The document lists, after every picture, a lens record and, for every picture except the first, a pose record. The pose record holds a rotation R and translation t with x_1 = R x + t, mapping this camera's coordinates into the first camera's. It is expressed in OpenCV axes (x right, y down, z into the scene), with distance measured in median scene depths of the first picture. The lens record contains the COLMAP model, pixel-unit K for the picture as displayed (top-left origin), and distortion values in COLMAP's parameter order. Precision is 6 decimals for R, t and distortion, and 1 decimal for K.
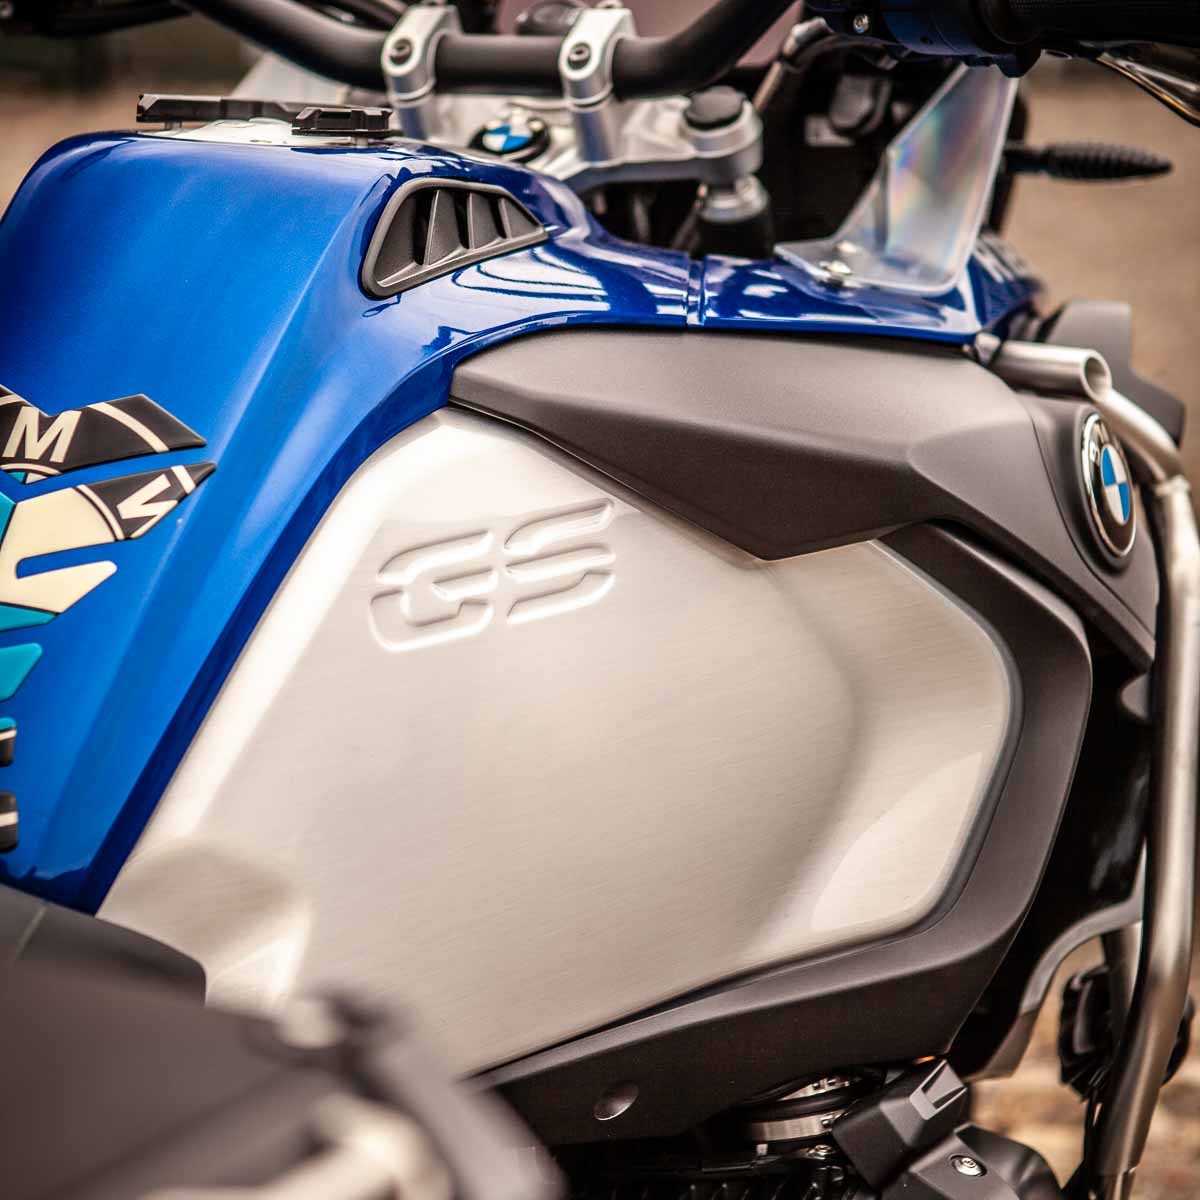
lens RADIAL K [[3192.0, 0, 600.0], [0, 3192.0, 600.0], [0, 0, 1]] dist [0.156478, 0.653708]
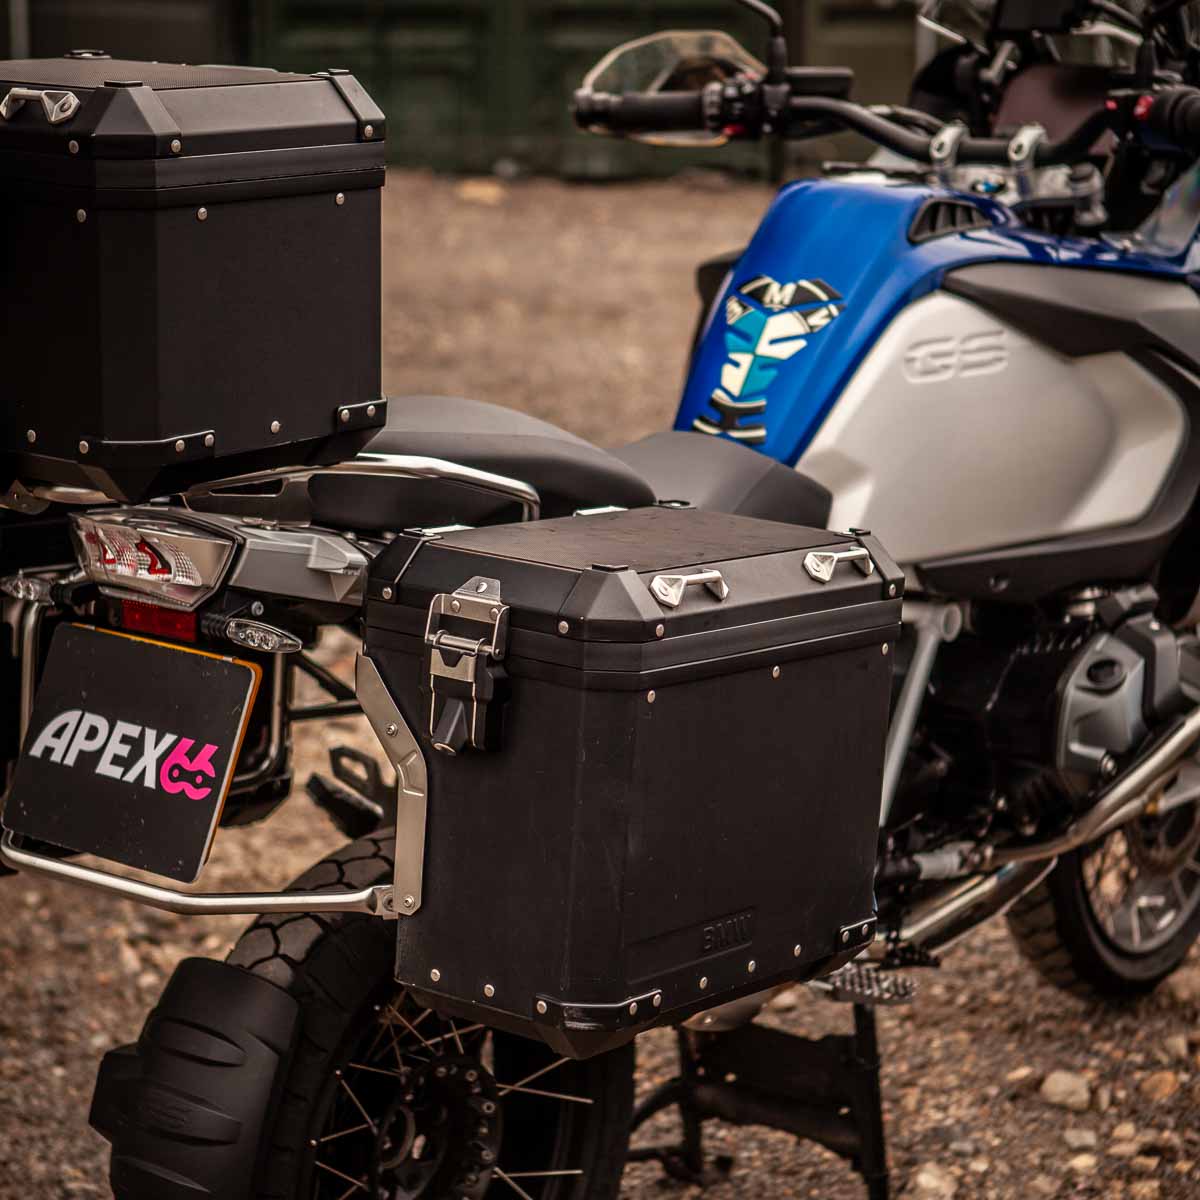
lens RADIAL K [[3108.3, 0, 607.0], [0, 3108.3, 641.2], [0, 0, 1]] dist [0.070547, 1.081279]
pose [[0.978750, 0.045579, -0.199927, 0.178549], [-0.048298, 0.998795, -0.008740, 0.225746], [0.199288, 0.018210, 0.979772, -1.297801]]
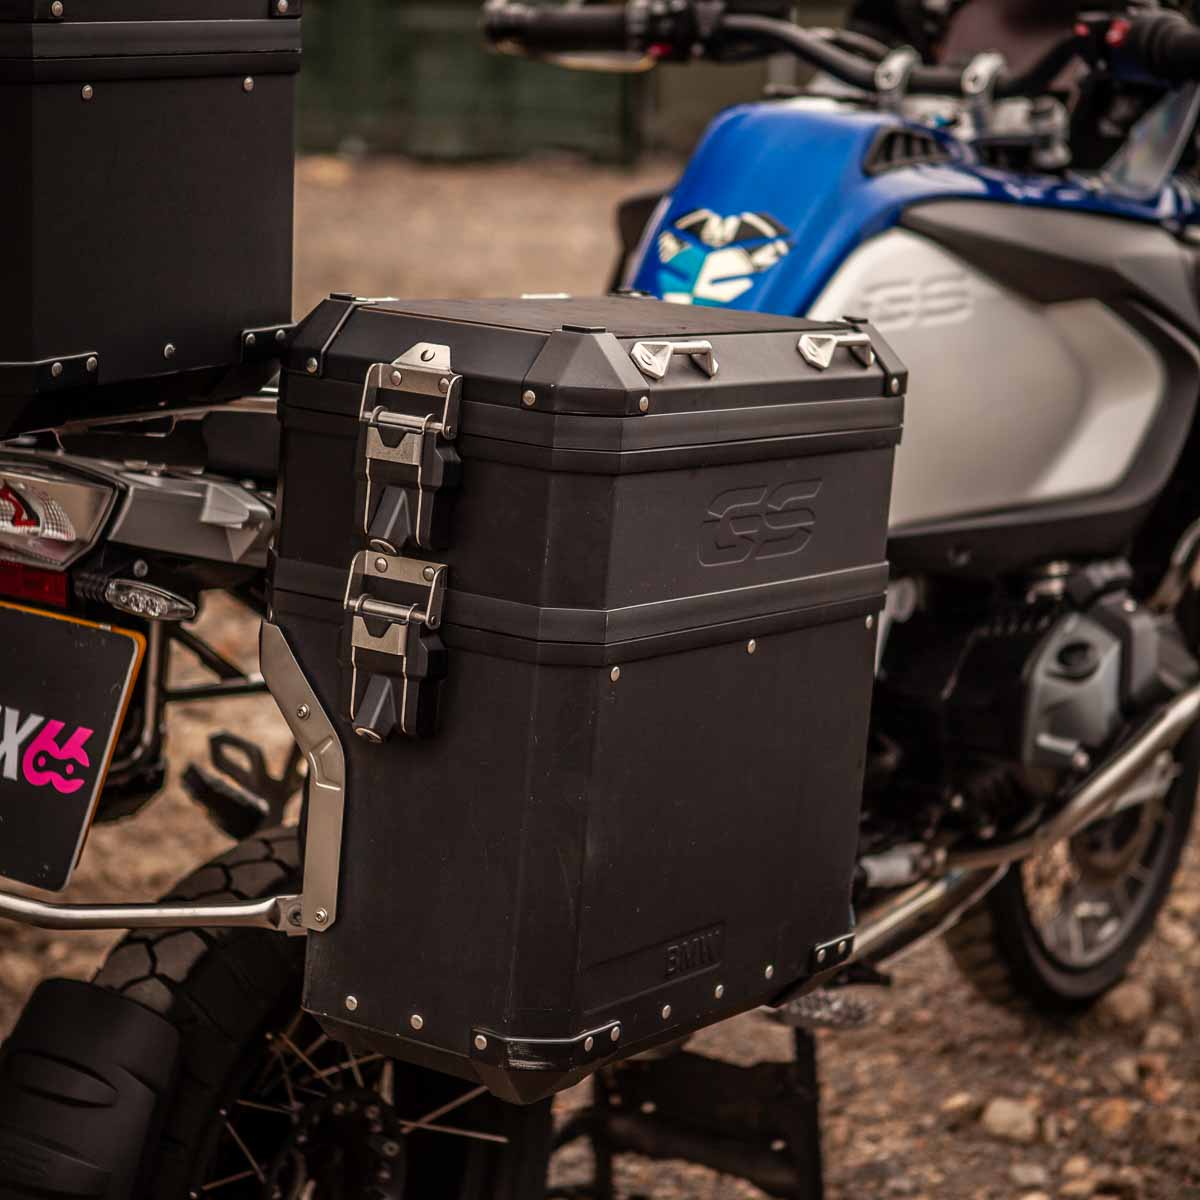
lens RADIAL K [[3111.2, 0, 597.3], [0, 3111.2, 570.4], [0, 0, 1]] dist [0.079438, 0.633234]
pose [[0.987440, 0.051103, -0.149501, 0.074792], [-0.056589, 0.997863, -0.032671, 0.238951], [0.147512, 0.040721, 0.988222, -1.066219]]
